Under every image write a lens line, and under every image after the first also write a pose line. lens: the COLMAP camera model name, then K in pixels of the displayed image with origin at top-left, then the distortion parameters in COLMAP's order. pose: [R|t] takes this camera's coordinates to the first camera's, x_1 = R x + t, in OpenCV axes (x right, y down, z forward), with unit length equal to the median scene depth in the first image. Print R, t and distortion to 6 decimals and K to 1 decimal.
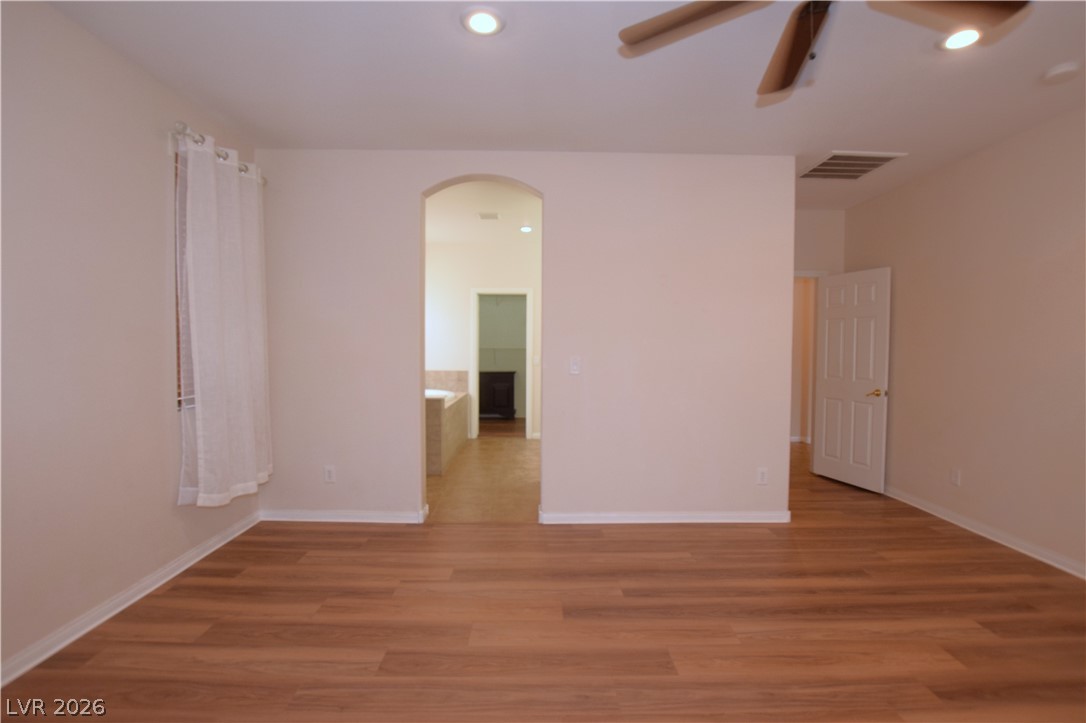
lens RADIAL K [[481.1, 0, 541.5], [0, 481.1, 358.2], [0, 0, 1]] dist [-0.030546, 0.001101]
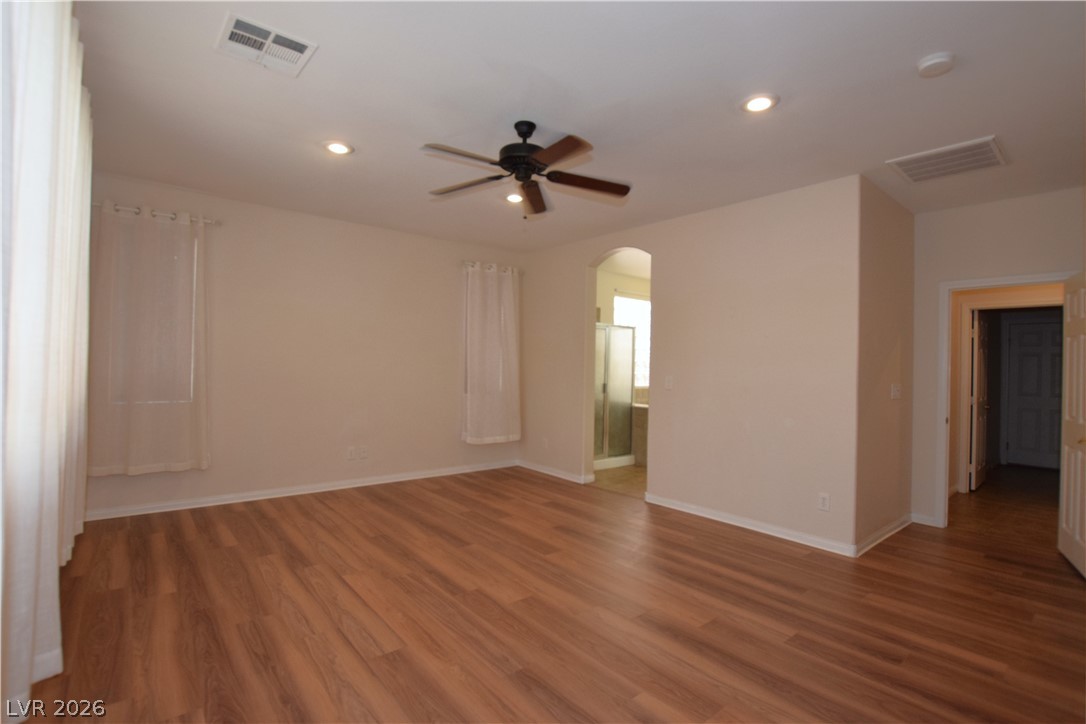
lens RADIAL K [[481.1, 0, 541.5], [0, 481.1, 358.7], [0, 0, 1]] dist [-0.030546, 0.001101]
pose [[0.644272, -0.001748, -0.764795, 1.072368], [-0.033967, 0.998945, -0.030898, 0.003838], [0.764042, 0.045884, 0.643533, -0.112898]]
